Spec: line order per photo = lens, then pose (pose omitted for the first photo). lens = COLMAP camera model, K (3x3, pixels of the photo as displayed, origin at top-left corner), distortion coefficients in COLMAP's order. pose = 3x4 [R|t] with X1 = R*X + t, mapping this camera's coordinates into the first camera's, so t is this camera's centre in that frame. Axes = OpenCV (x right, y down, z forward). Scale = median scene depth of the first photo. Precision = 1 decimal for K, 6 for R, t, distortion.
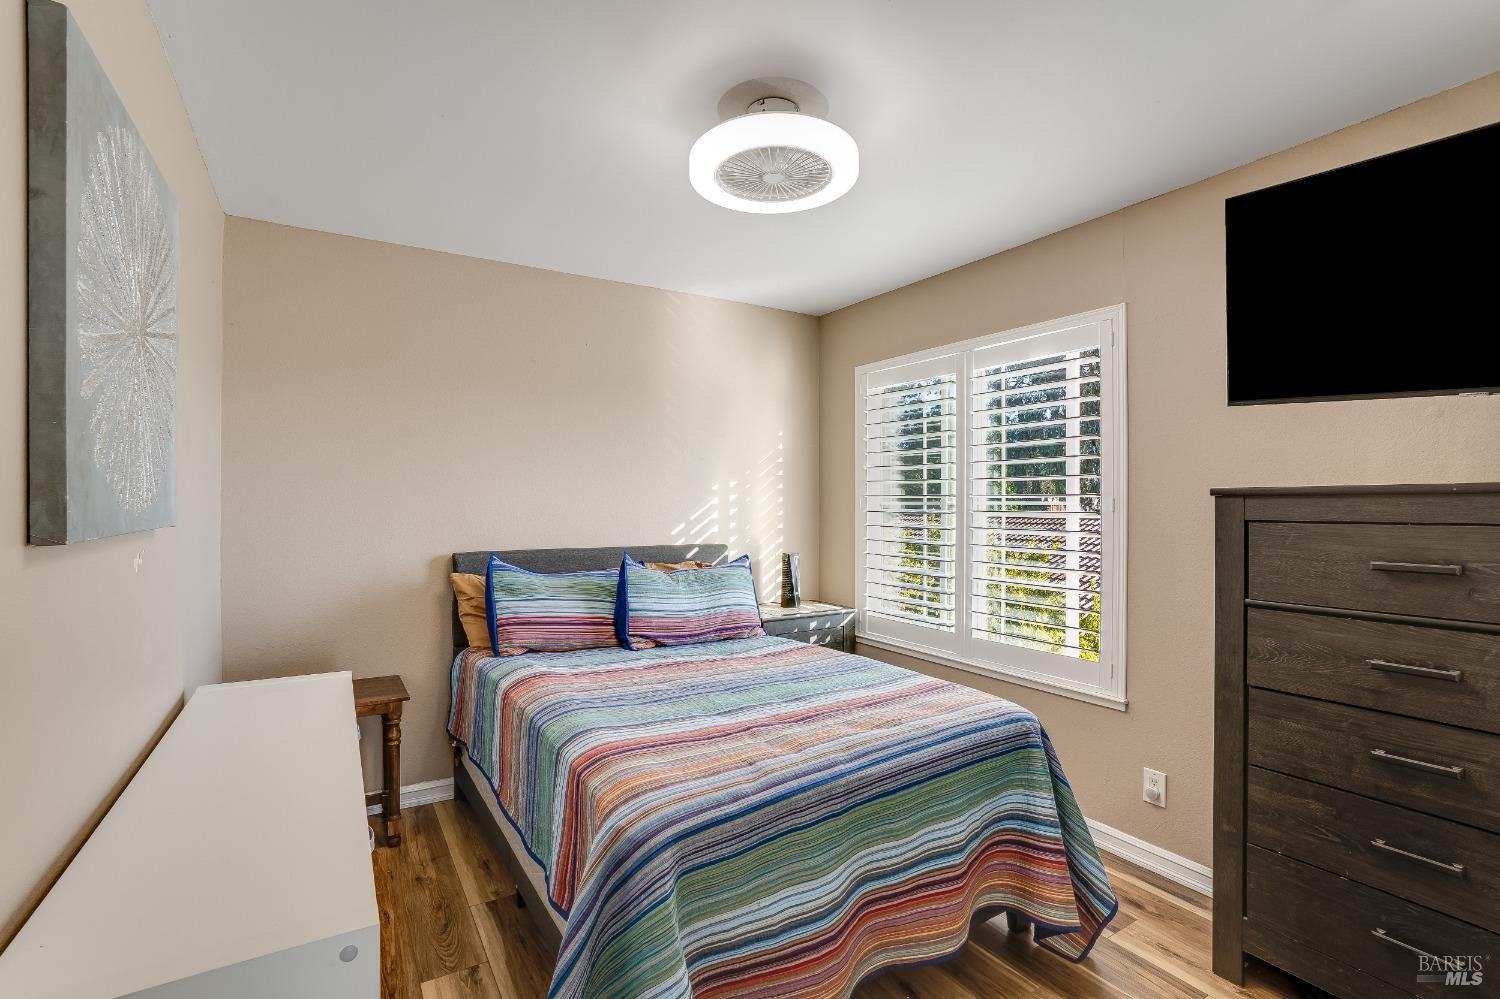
lens RADIAL K [[695.2, 0, 748.4], [0, 695.2, 504.0], [0, 0, 1]] dist [-0.048048, 0.015224]
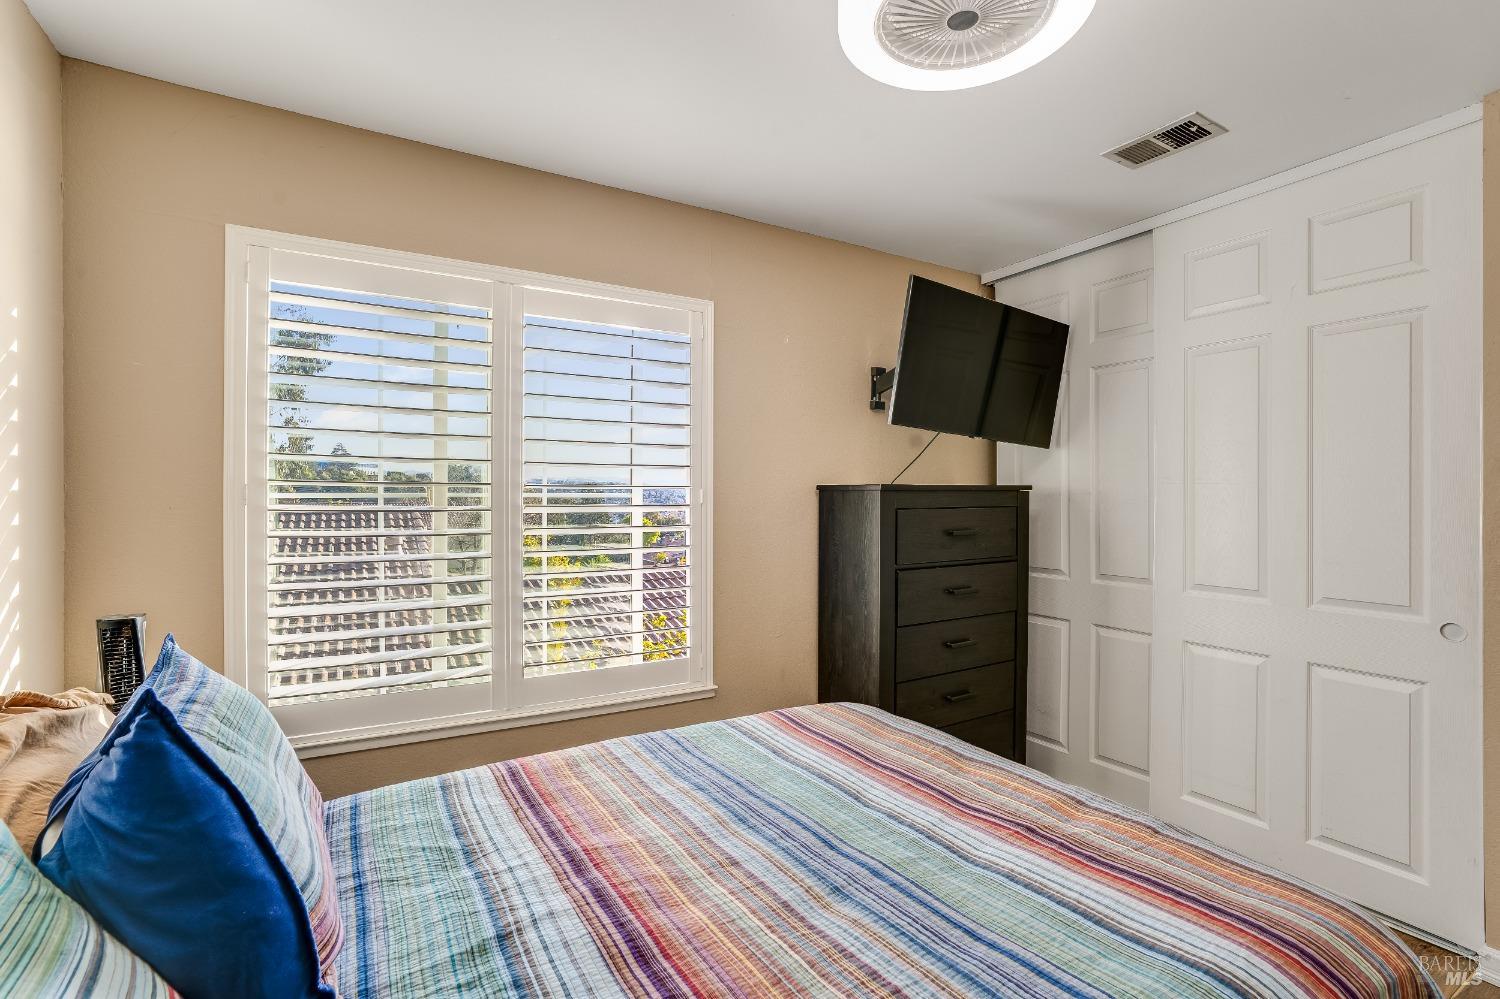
lens RADIAL K [[695.2, 0, 749.6], [0, 695.2, 493.0], [0, 0, 1]] dist [-0.048048, 0.015224]
pose [[0.016672, 0.003255, 0.999856, -0.401851], [-0.000668, 0.999995, -0.003244, -0.001474], [-0.999861, -0.000613, 0.016675, 0.753968]]
